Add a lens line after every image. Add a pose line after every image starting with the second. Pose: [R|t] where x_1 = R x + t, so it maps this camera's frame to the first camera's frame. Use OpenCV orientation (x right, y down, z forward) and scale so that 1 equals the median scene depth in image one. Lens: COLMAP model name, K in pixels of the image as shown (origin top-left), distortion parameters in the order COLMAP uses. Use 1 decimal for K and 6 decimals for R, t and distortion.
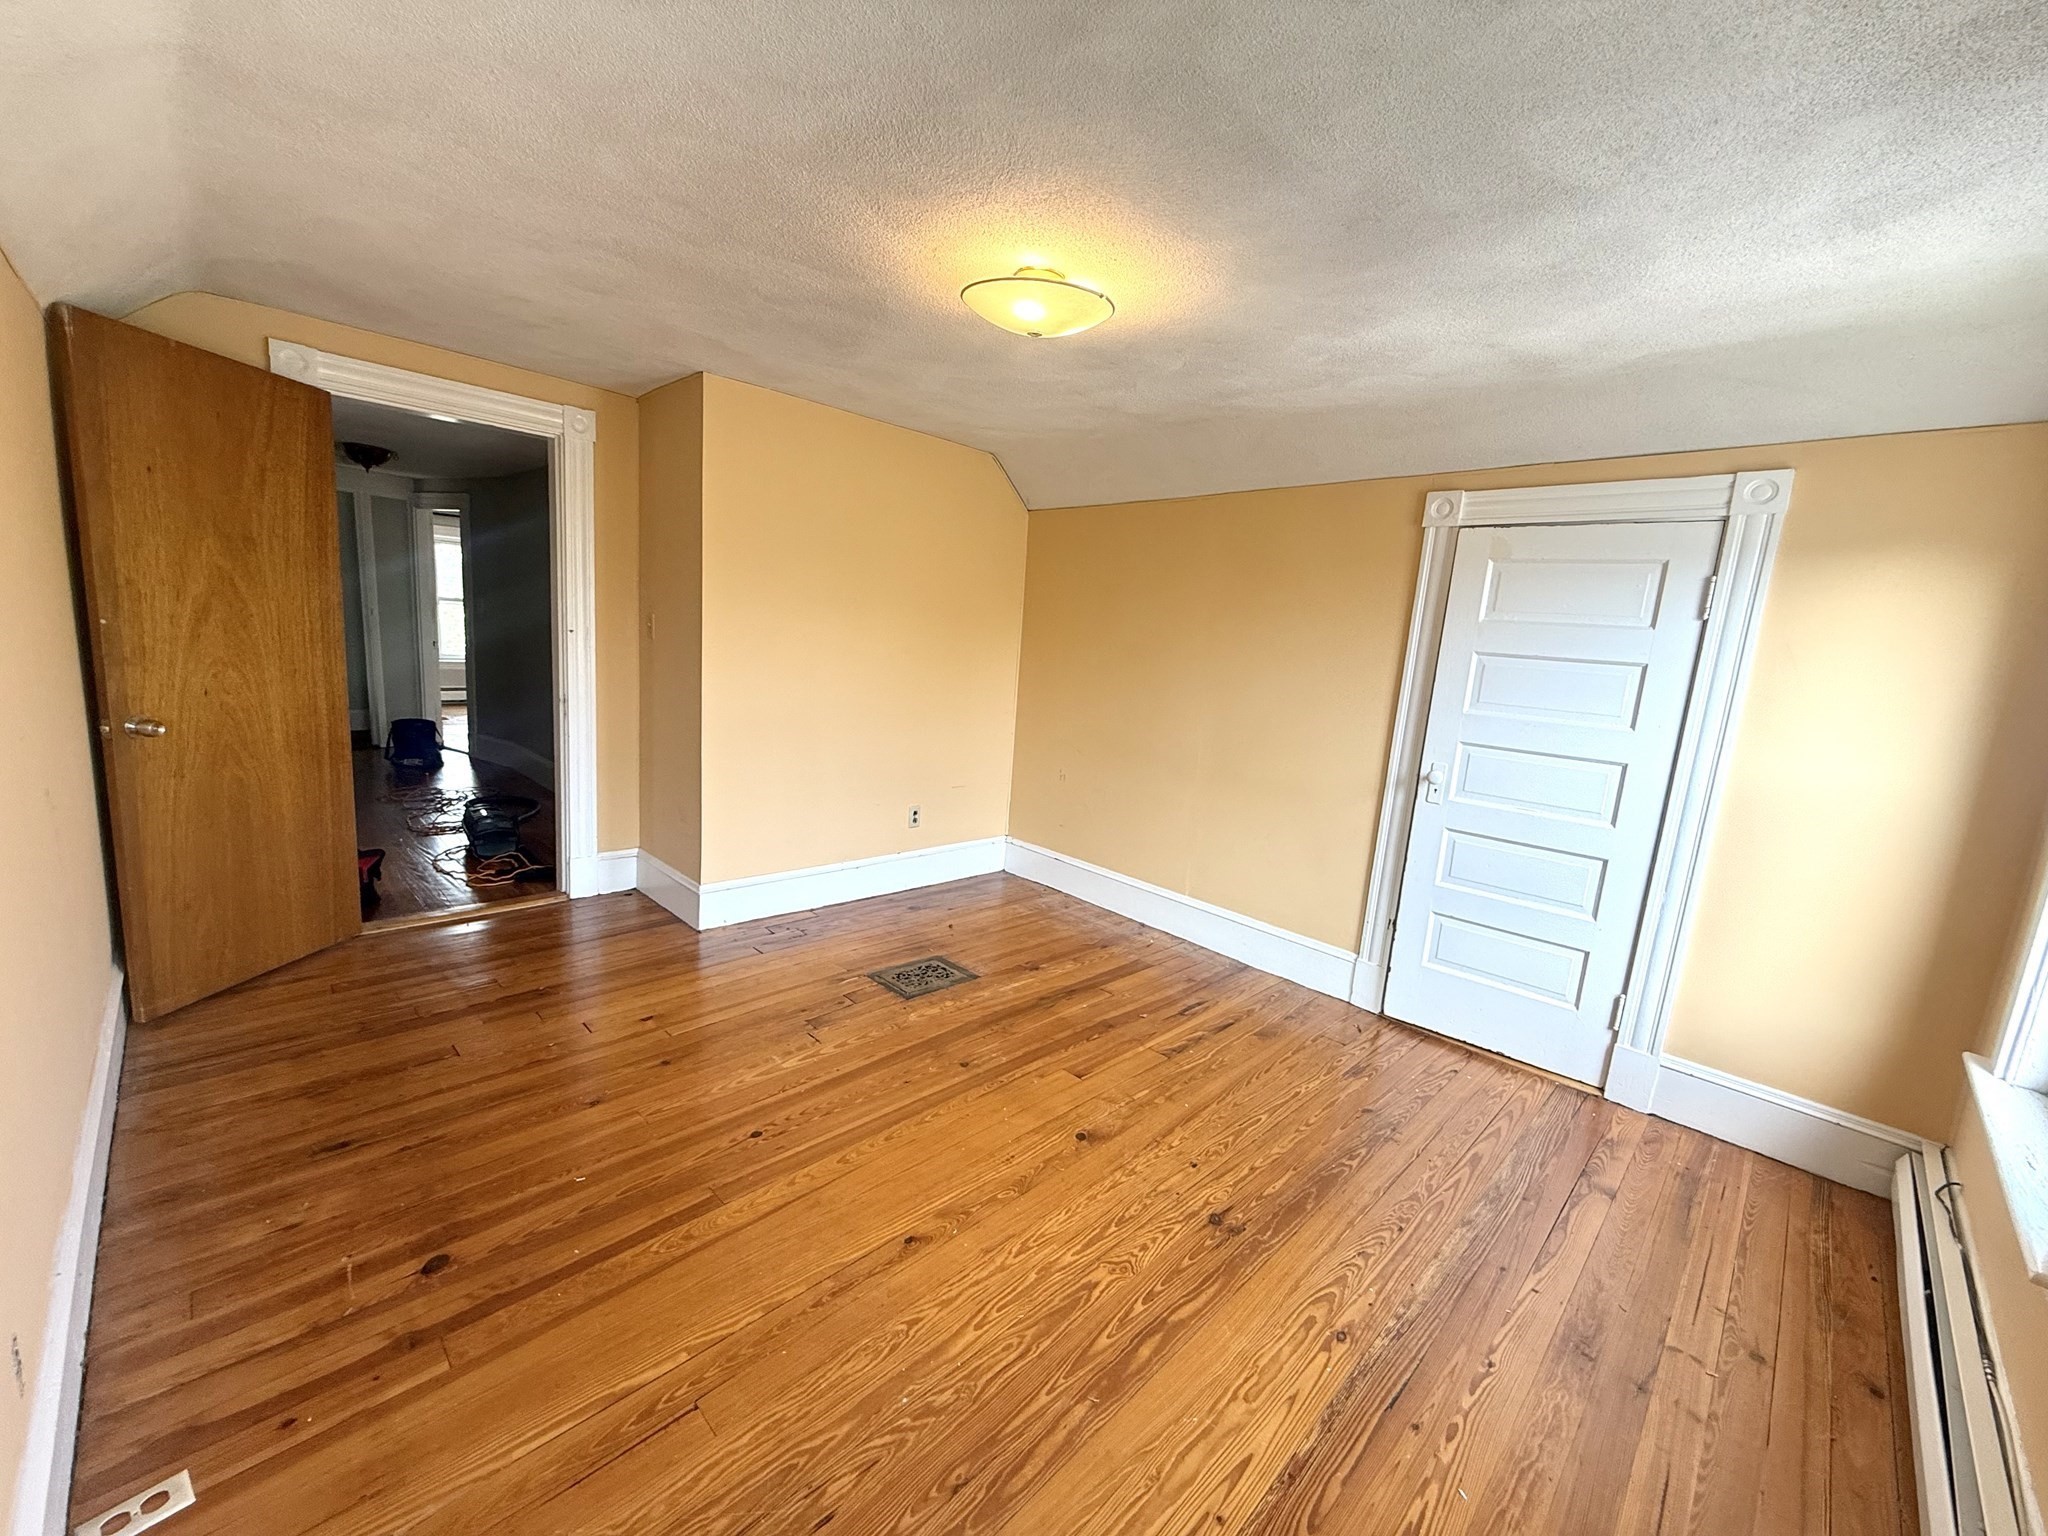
lens RADIAL K [[819.4, 0, 1020.3], [0, 819.4, 764.0], [0, 0, 1]] dist [-0.000698, 0.000299]
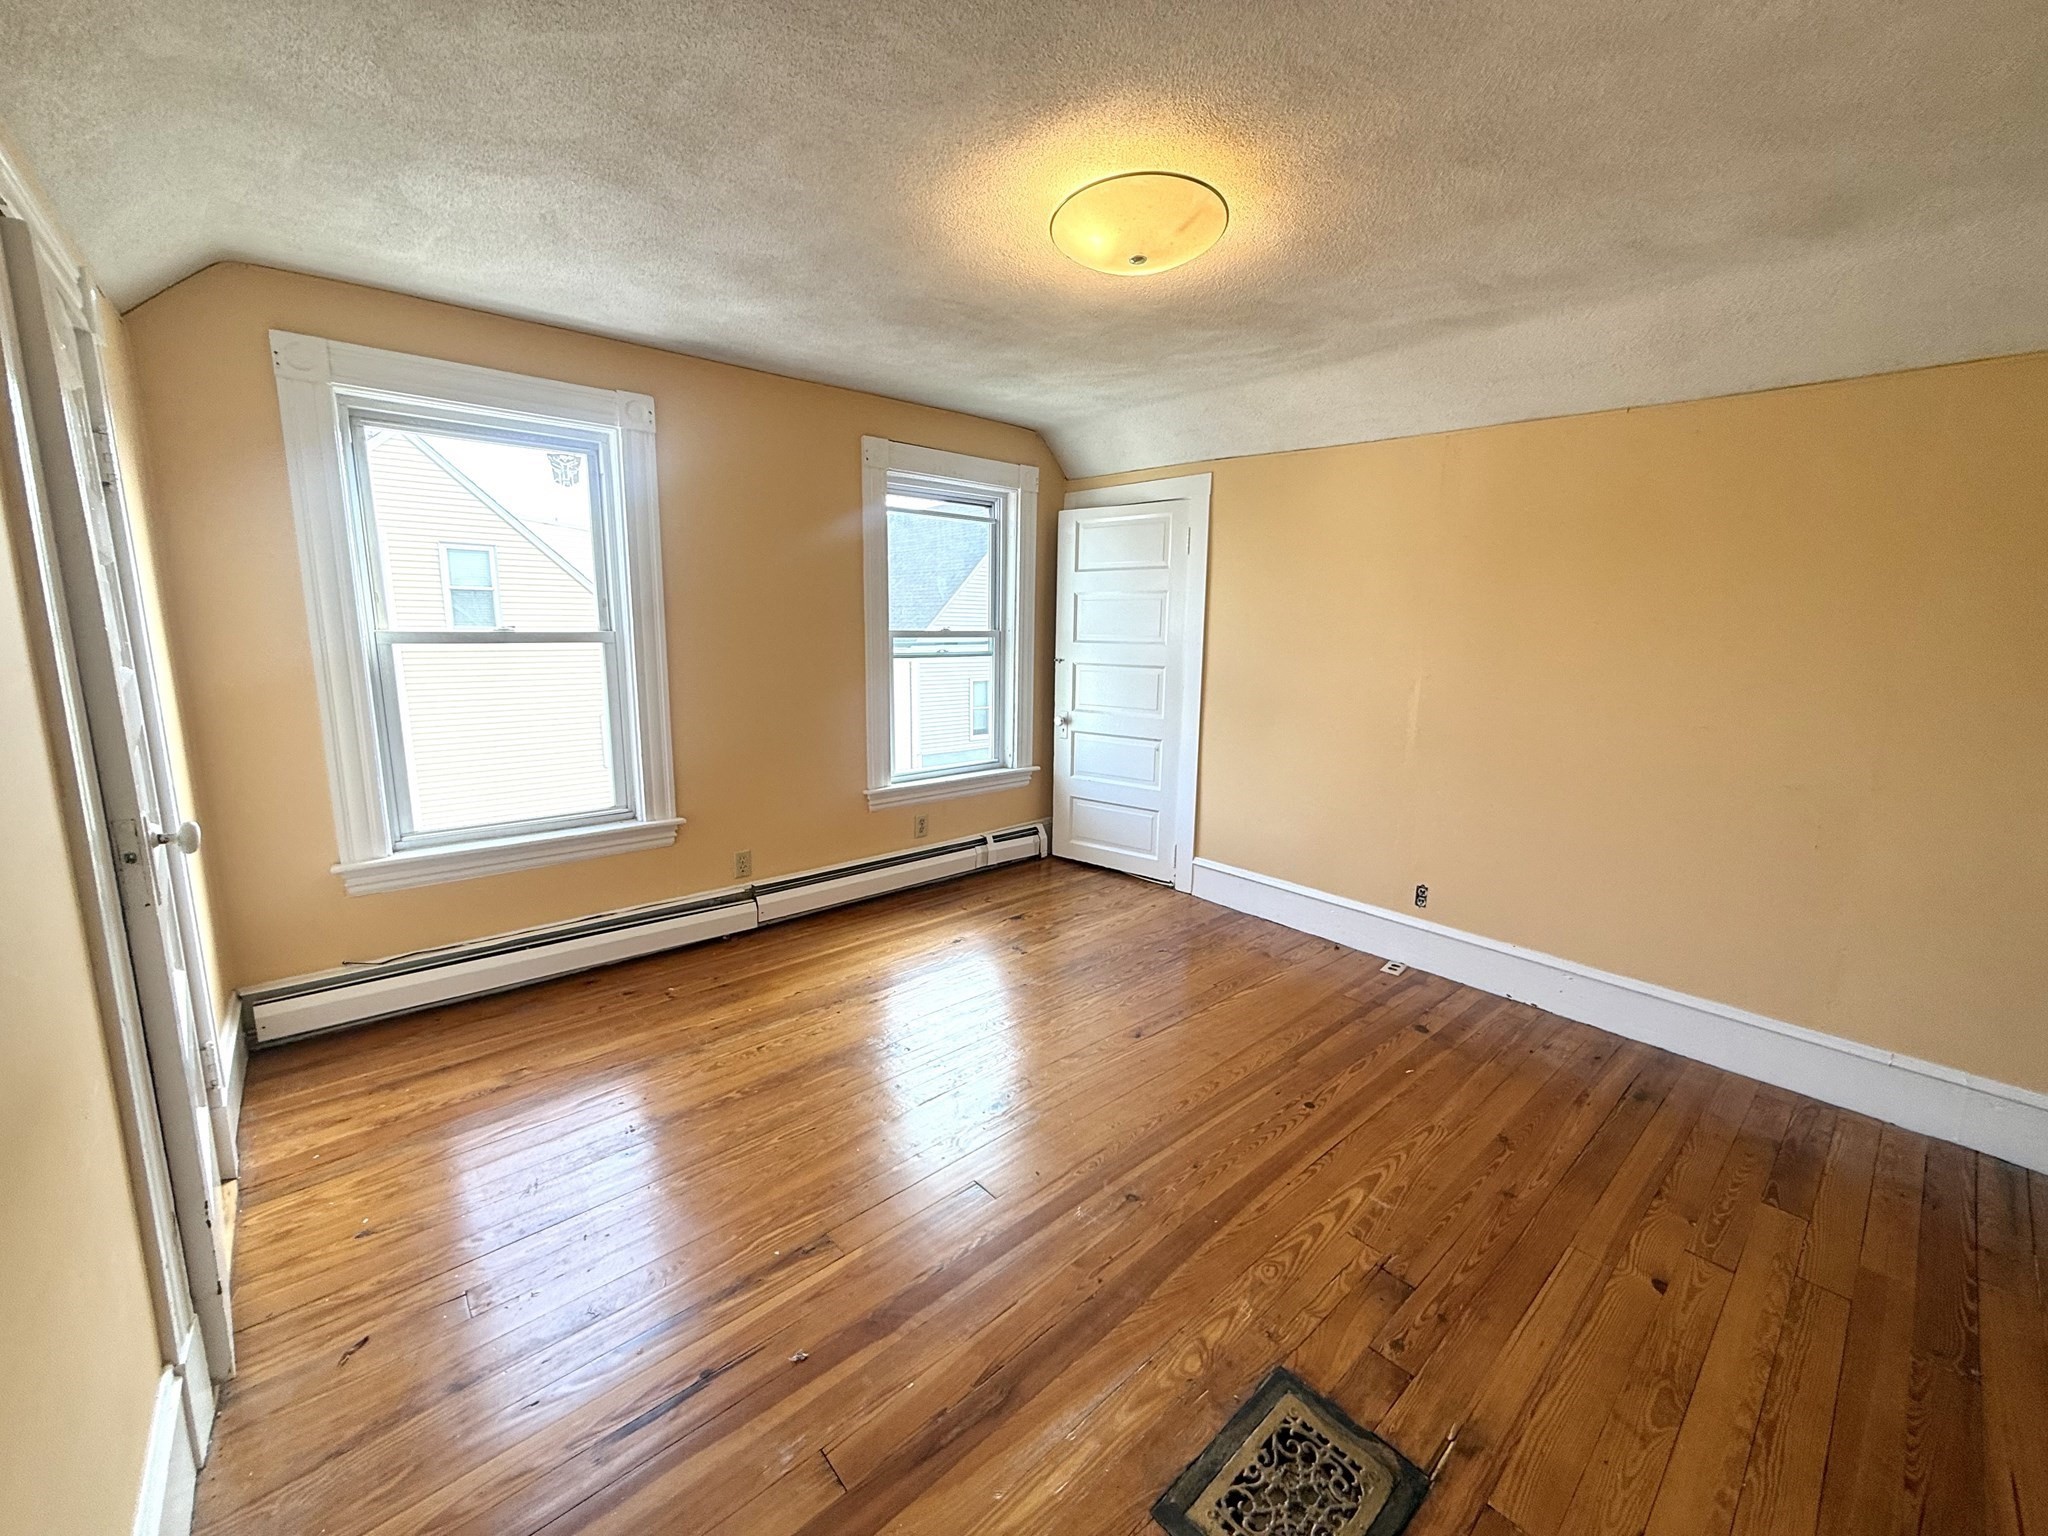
lens RADIAL K [[815.3, 0, 1021.6], [0, 815.3, 766.1], [0, 0, 1]] dist [0.000472, -0.000007]
pose [[-0.993596, -0.102619, 0.047288, 0.035861], [-0.080455, 0.936402, 0.341582, -0.243339], [-0.079334, 0.335590, -0.938661, 1.586851]]
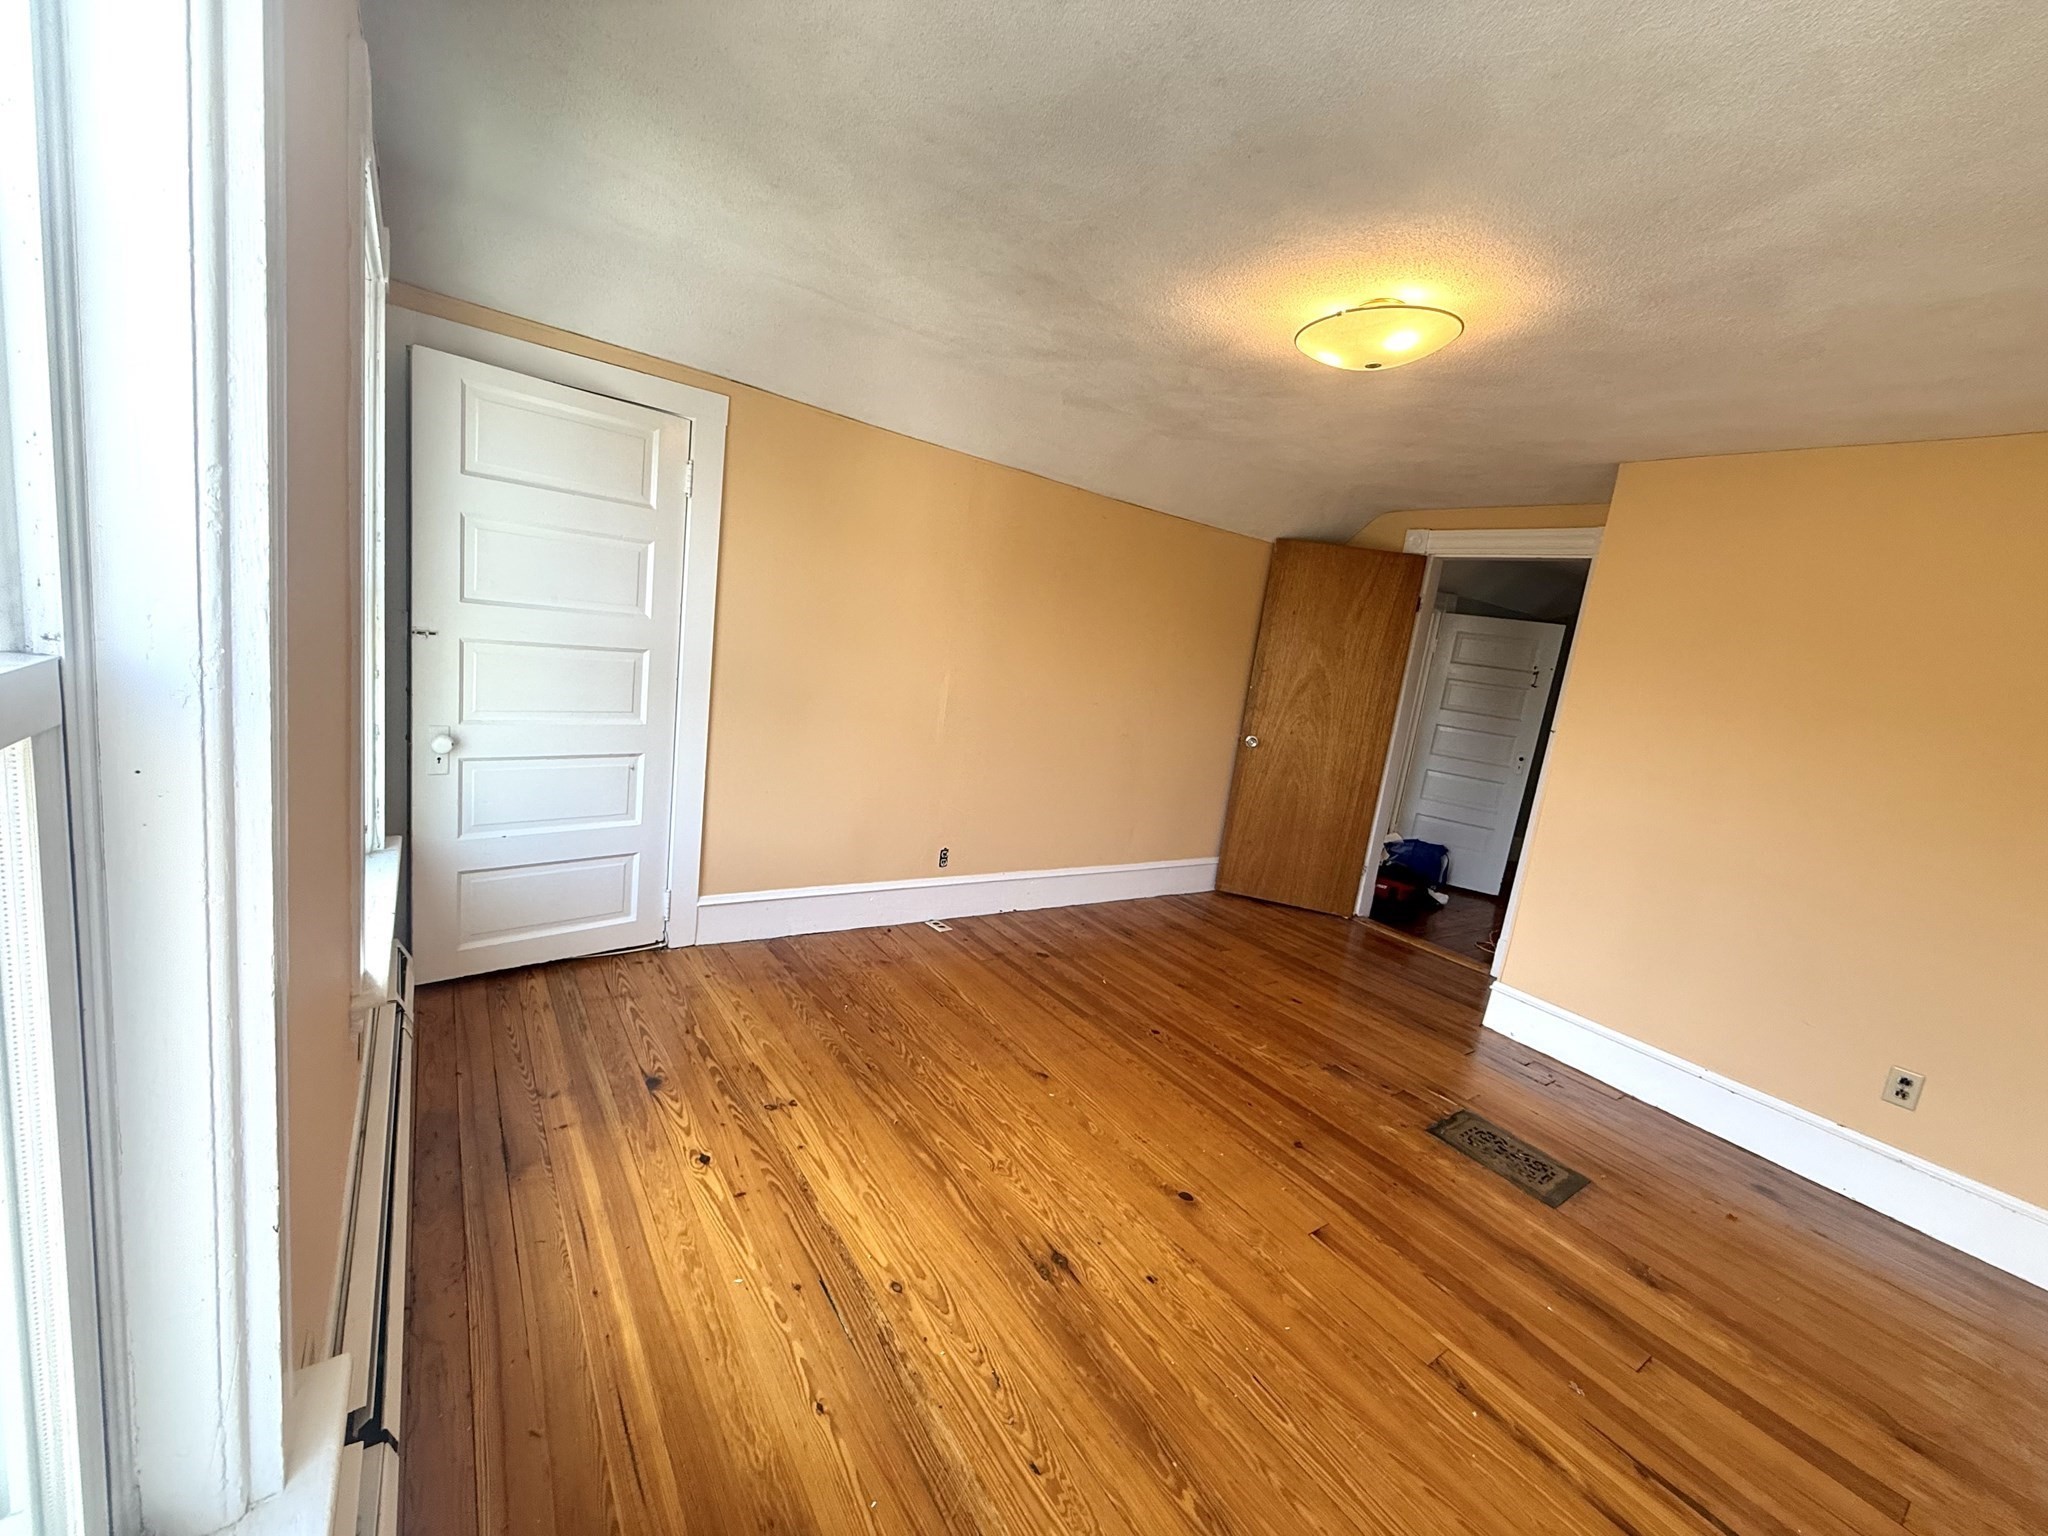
lens RADIAL K [[819.4, 0, 1020.3], [0, 819.4, 764.0], [0, 0, 1]] dist [-0.000698, 0.000299]
pose [[-0.163497, 0.064309, -0.984446, 0.862771], [-0.305248, 0.945608, 0.112468, -0.042475], [0.938132, 0.318888, -0.134974, 0.705391]]
